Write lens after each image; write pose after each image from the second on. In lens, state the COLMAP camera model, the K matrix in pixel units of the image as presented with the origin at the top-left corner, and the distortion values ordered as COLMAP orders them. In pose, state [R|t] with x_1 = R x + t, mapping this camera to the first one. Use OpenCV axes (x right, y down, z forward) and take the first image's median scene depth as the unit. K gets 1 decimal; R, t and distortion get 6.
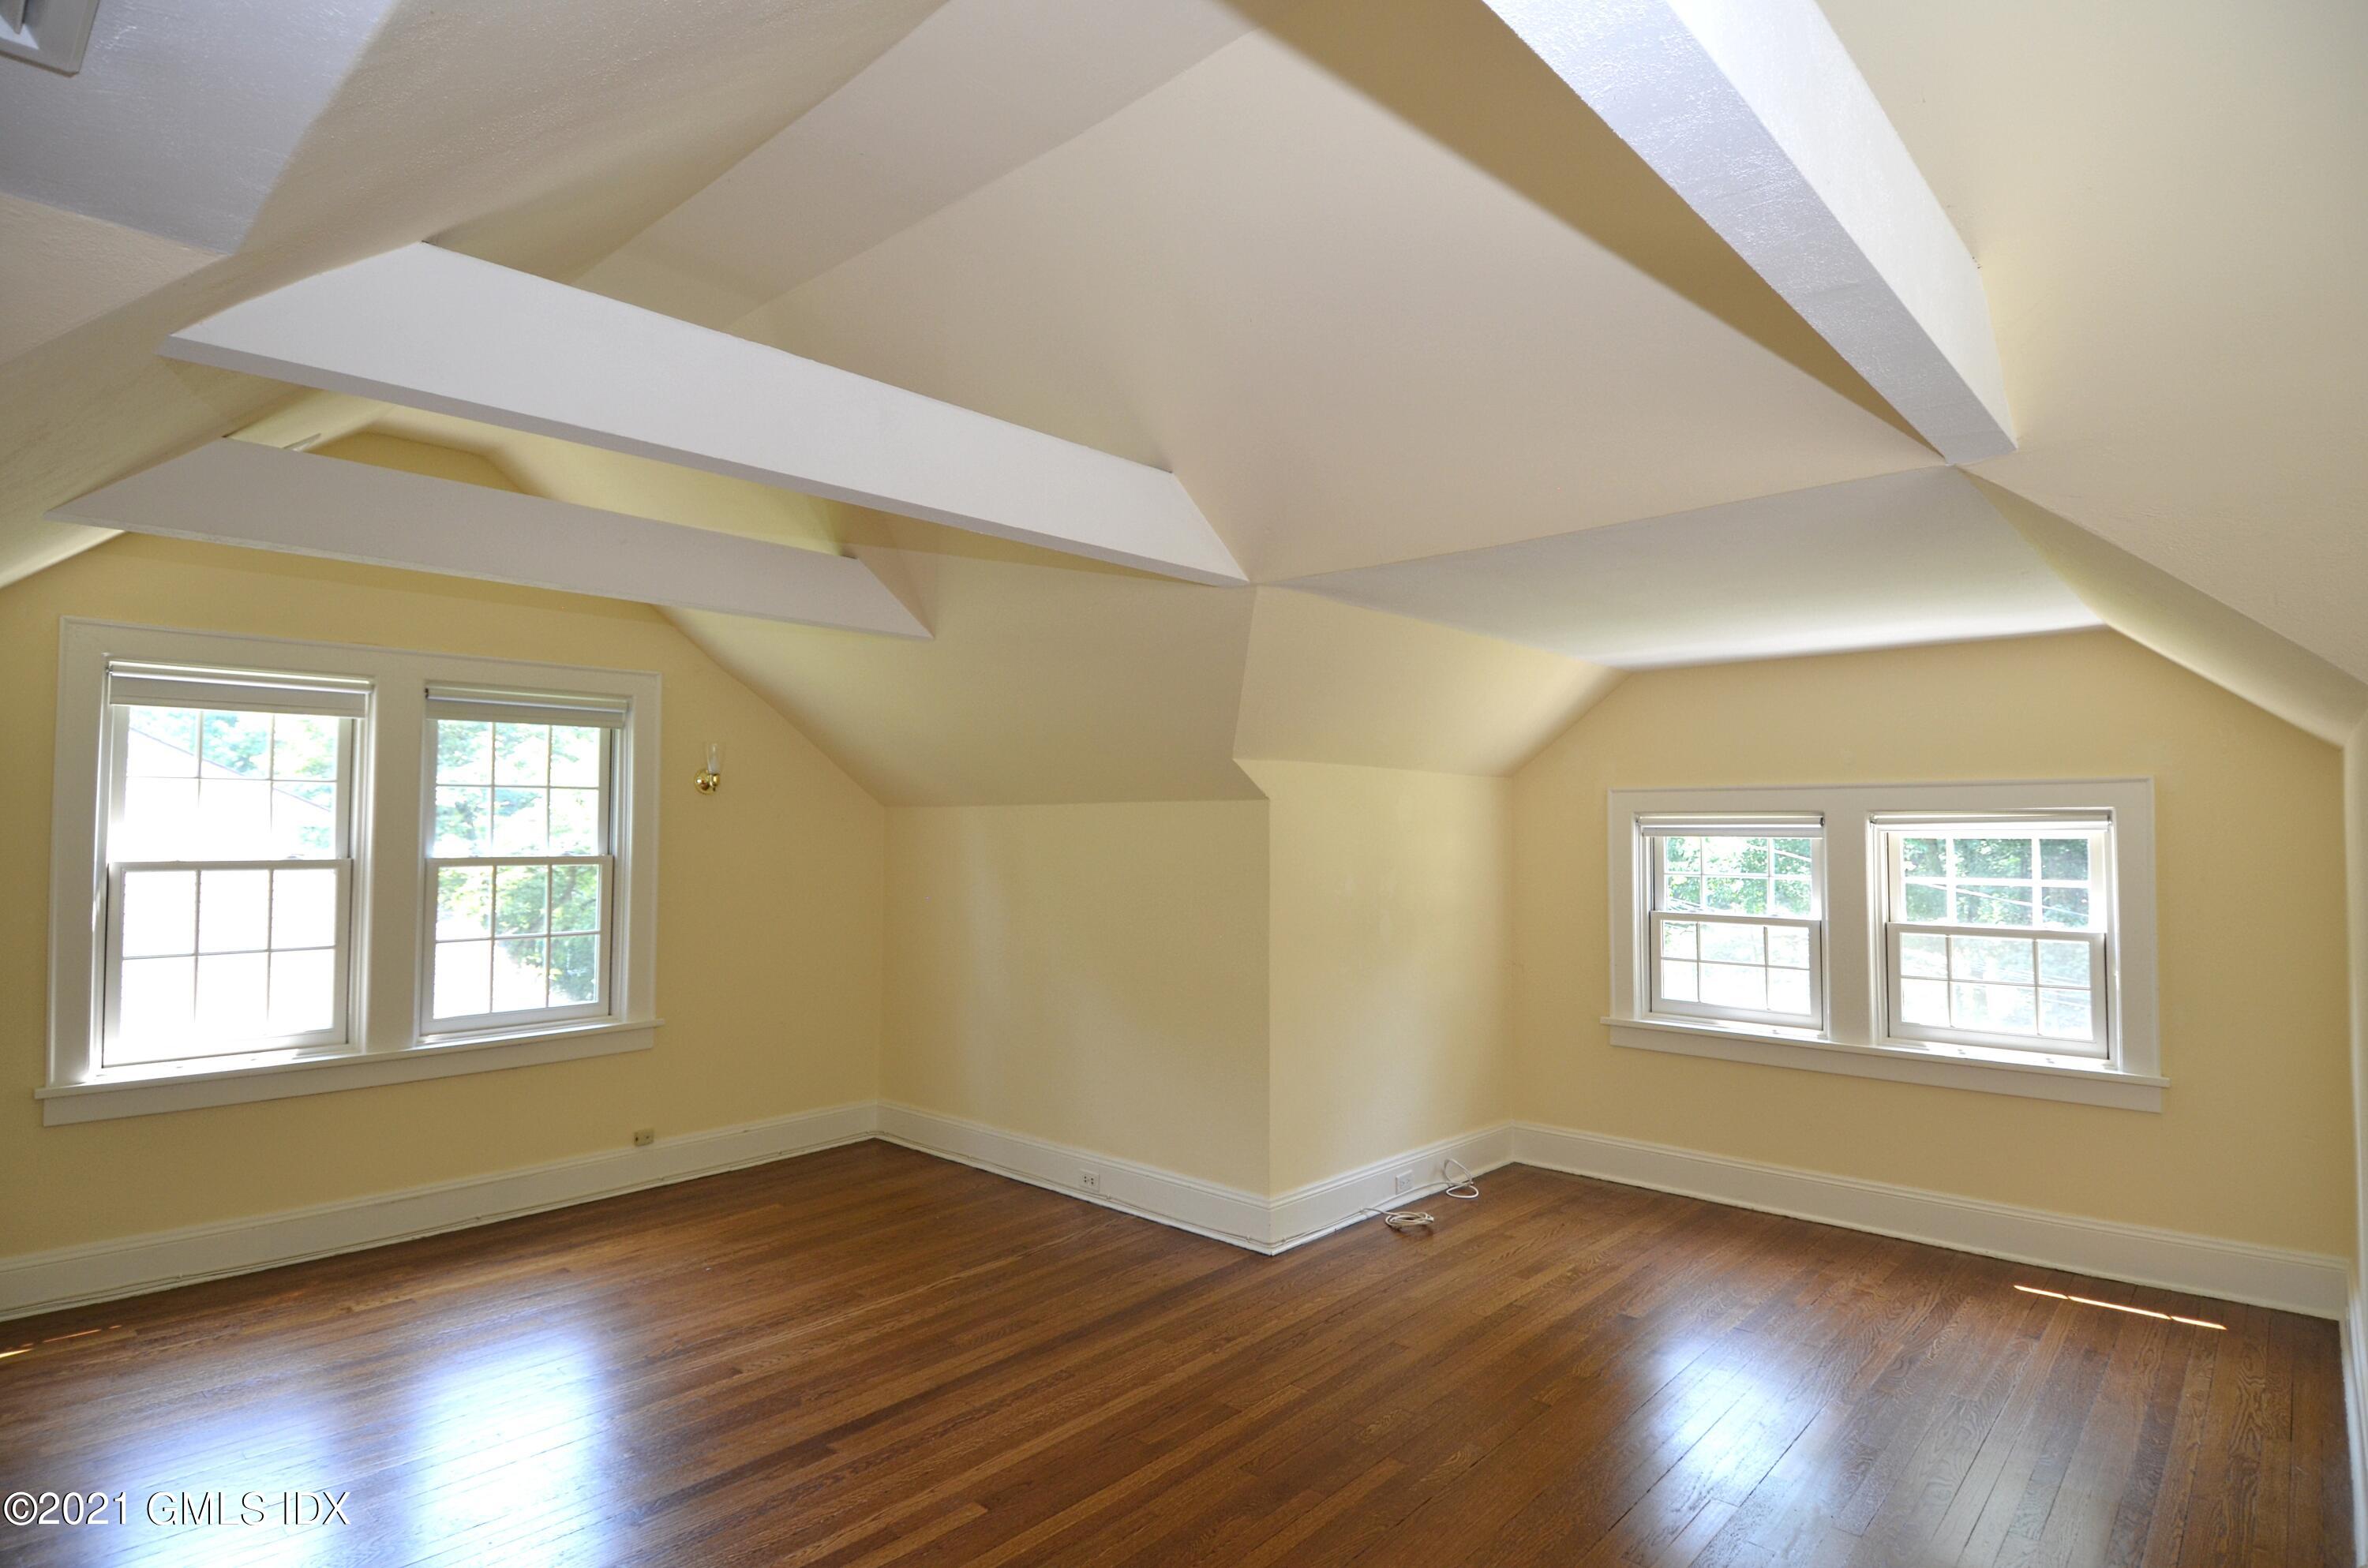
lens RADIAL K [[1212.9, 0, 1211.1], [0, 1212.9, 777.2], [0, 0, 1]] dist [0.054269, -0.058683]
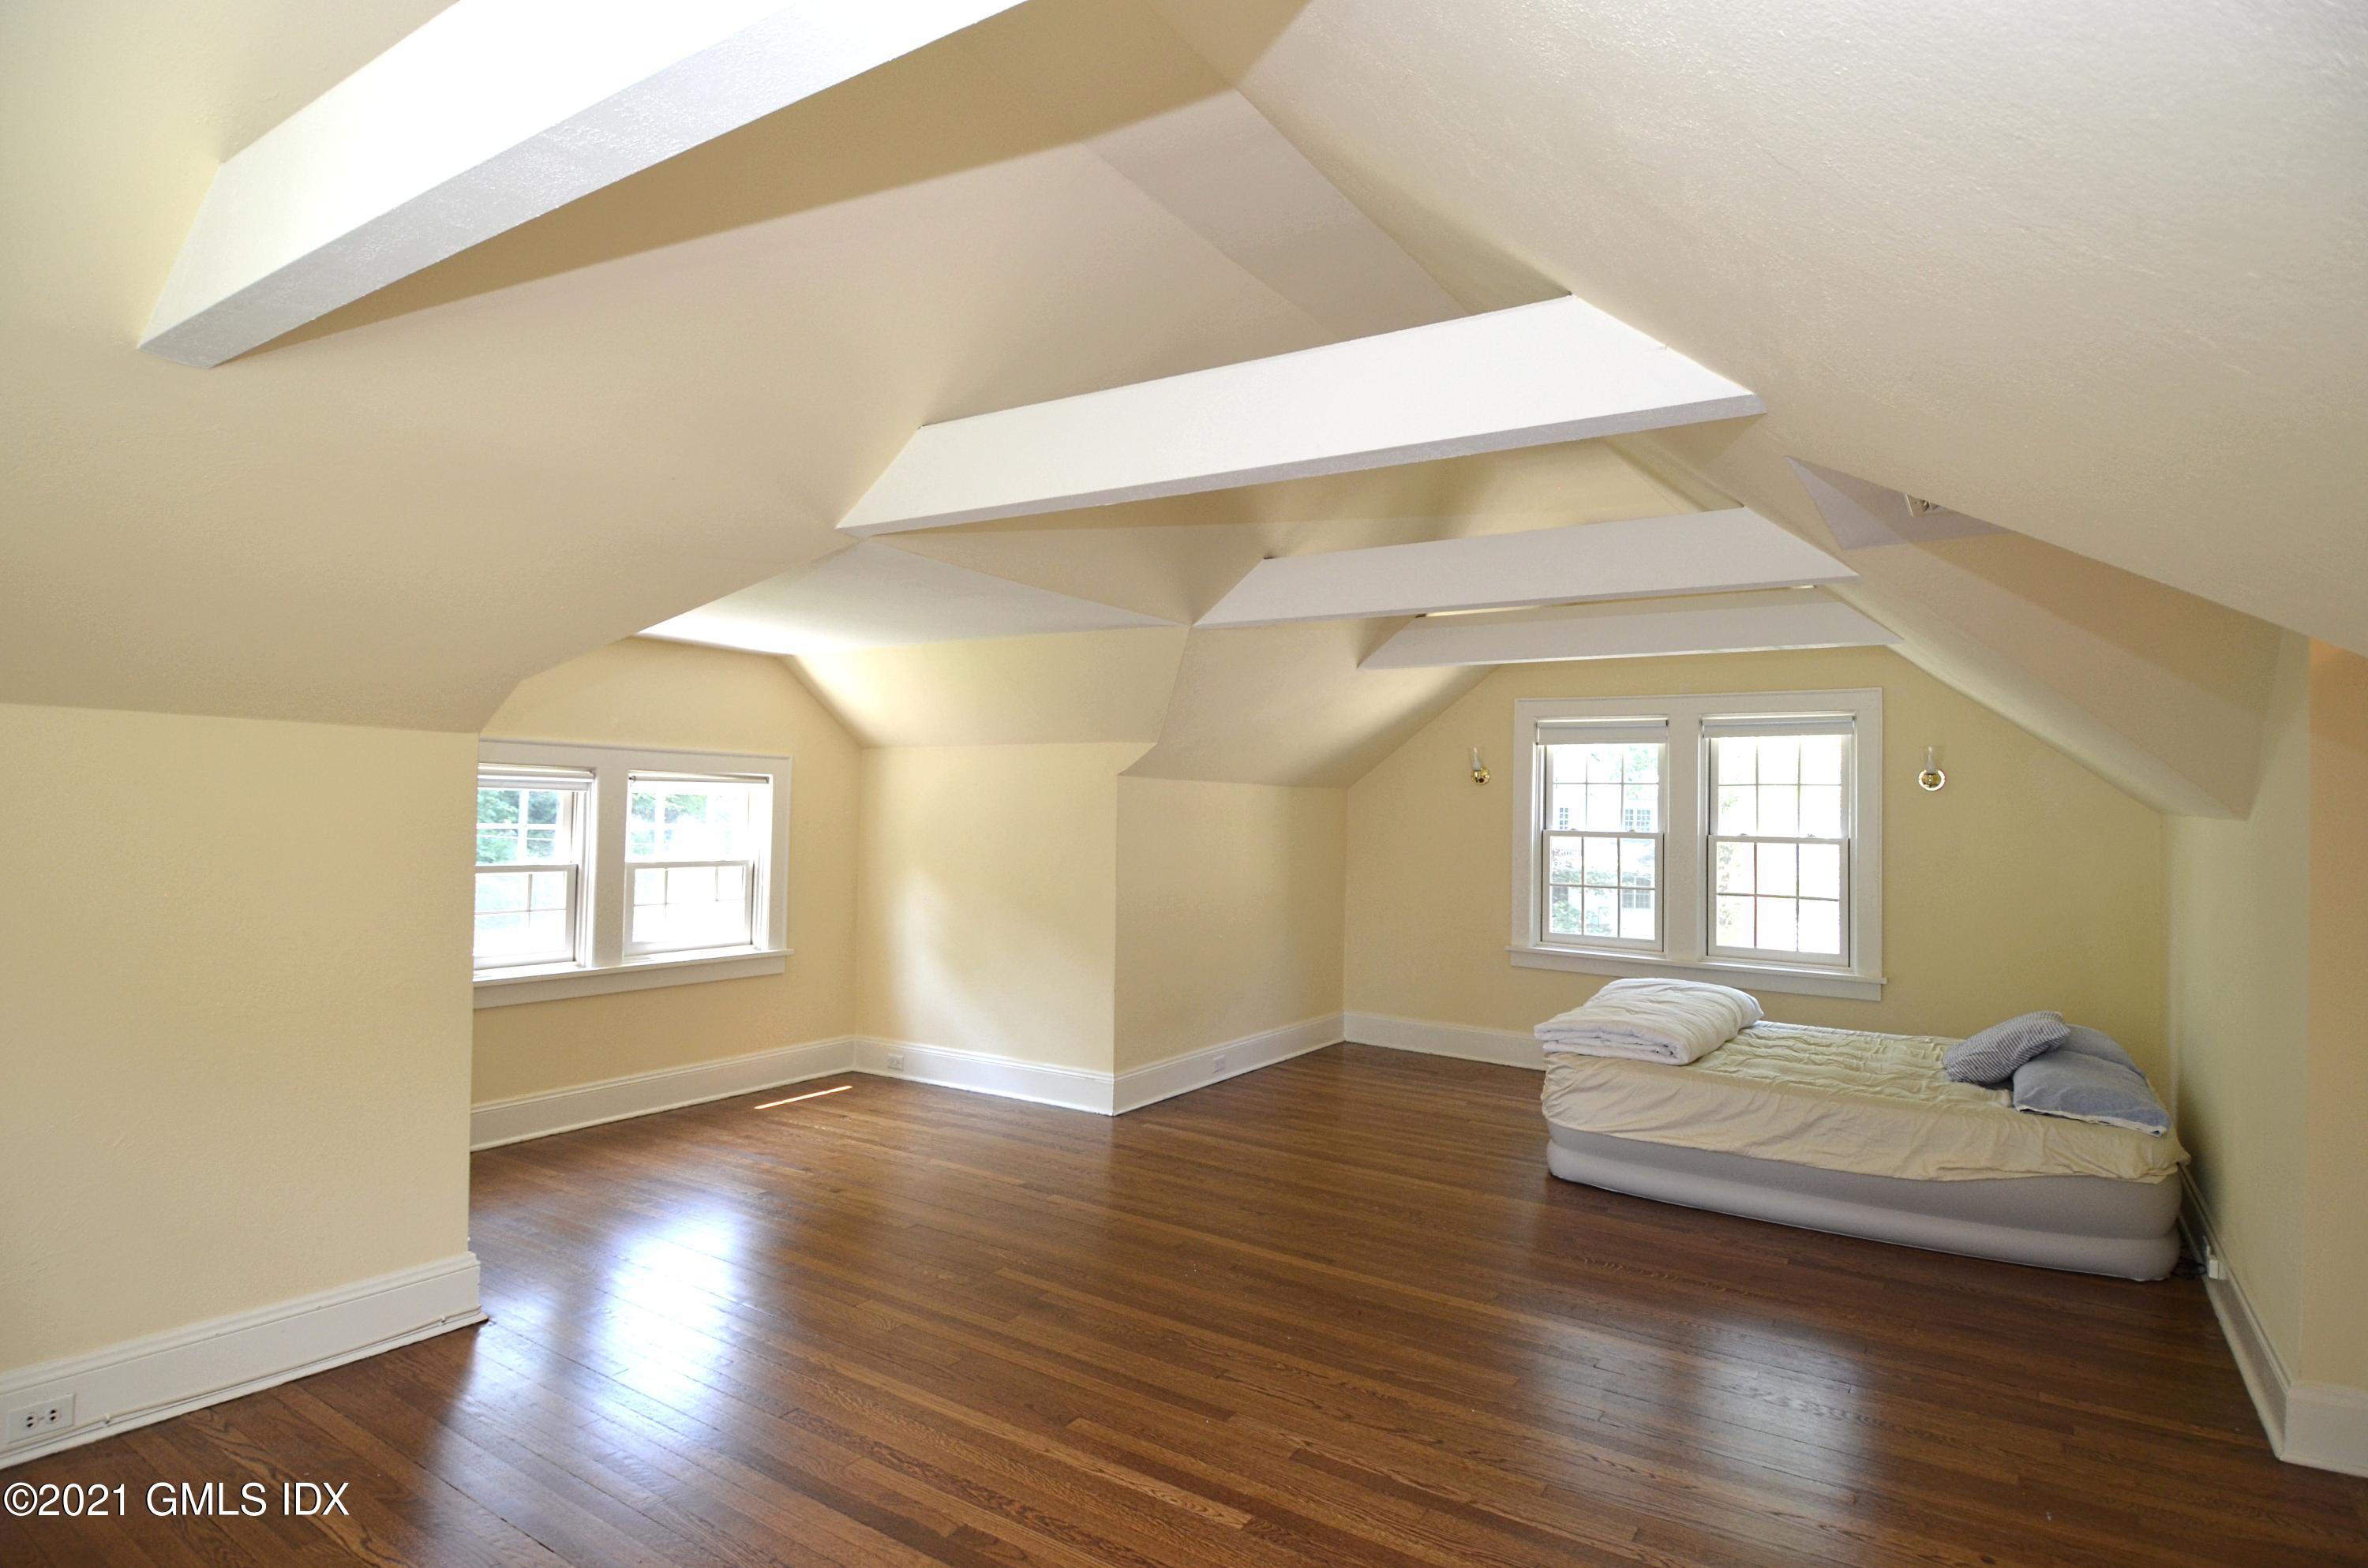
lens RADIAL K [[1212.9, 0, 1211.1], [0, 1212.9, 777.2], [0, 0, 1]] dist [0.054269, -0.058683]
pose [[-0.151101, 0.017223, 0.988368, -0.808662], [-0.068451, 0.997266, -0.027842, 0.030164], [-0.986146, -0.071862, -0.149509, 0.677964]]
